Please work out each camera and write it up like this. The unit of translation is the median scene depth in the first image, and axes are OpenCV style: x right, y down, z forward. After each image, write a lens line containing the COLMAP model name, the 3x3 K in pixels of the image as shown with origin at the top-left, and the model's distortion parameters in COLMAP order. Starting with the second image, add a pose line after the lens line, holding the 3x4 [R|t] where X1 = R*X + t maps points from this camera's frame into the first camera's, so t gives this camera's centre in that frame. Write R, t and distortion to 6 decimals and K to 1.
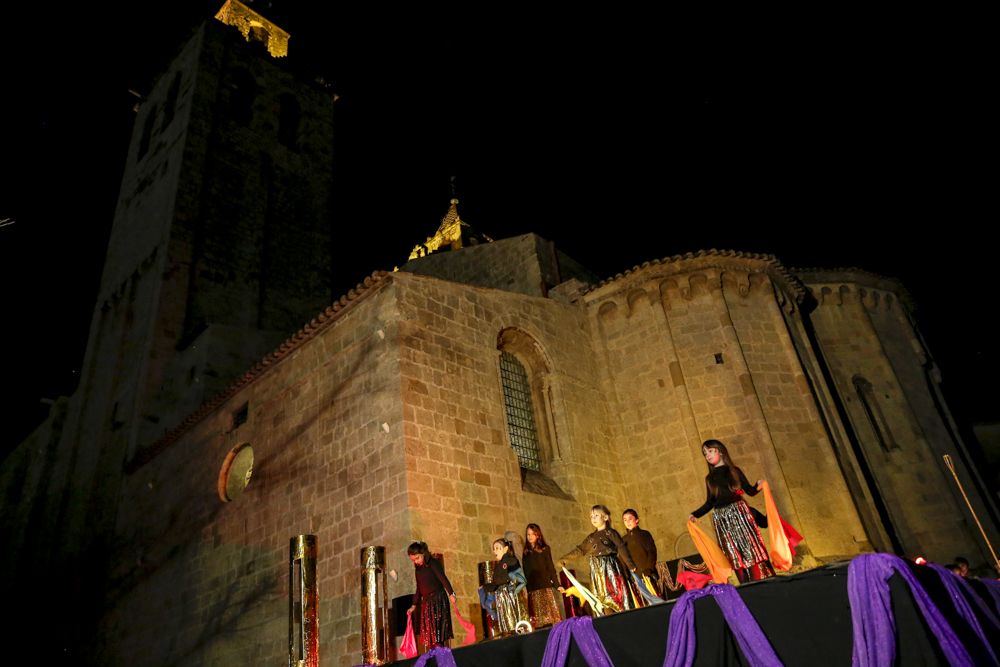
lens RADIAL K [[673.5, 0, 500.0], [0, 673.5, 333.5], [0, 0, 1]] dist [-0.078428, 0.097118]
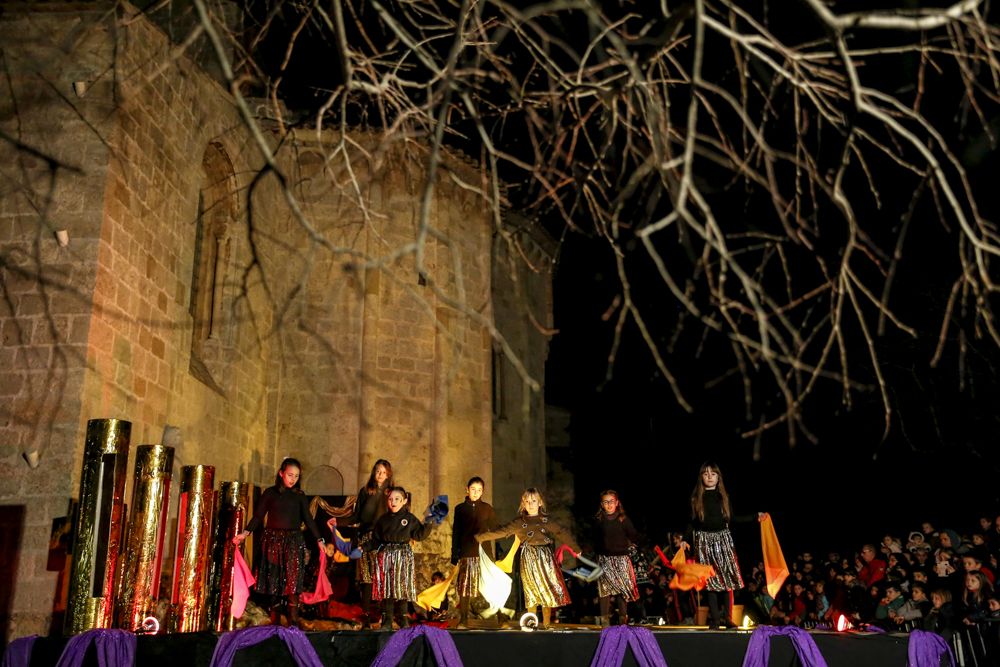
lens RADIAL K [[923.6, 0, 500.0], [0, 923.6, 333.5], [0, 0, 1]] dist [-0.003344, -0.002168]
pose [[0.726772, 0.298102, 0.618820, -0.293062], [-0.411655, 0.910229, 0.044986, 0.007559], [-0.549857, -0.287435, 0.784244, 0.027630]]
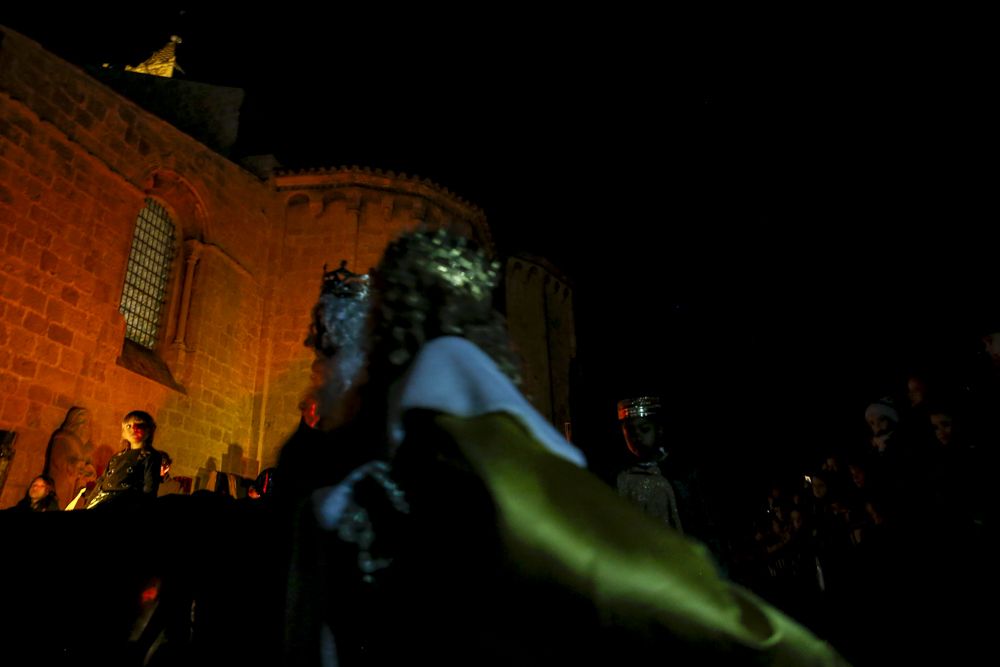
lens RADIAL K [[673.5, 0, 500.0], [0, 673.5, 333.5], [0, 0, 1]] dist [-0.078428, 0.097118]
pose [[0.856675, 0.275310, 0.436247, 0.058198], [-0.314204, 0.949185, 0.017996, 0.033711], [-0.409125, -0.152487, 0.899647, 0.084369]]
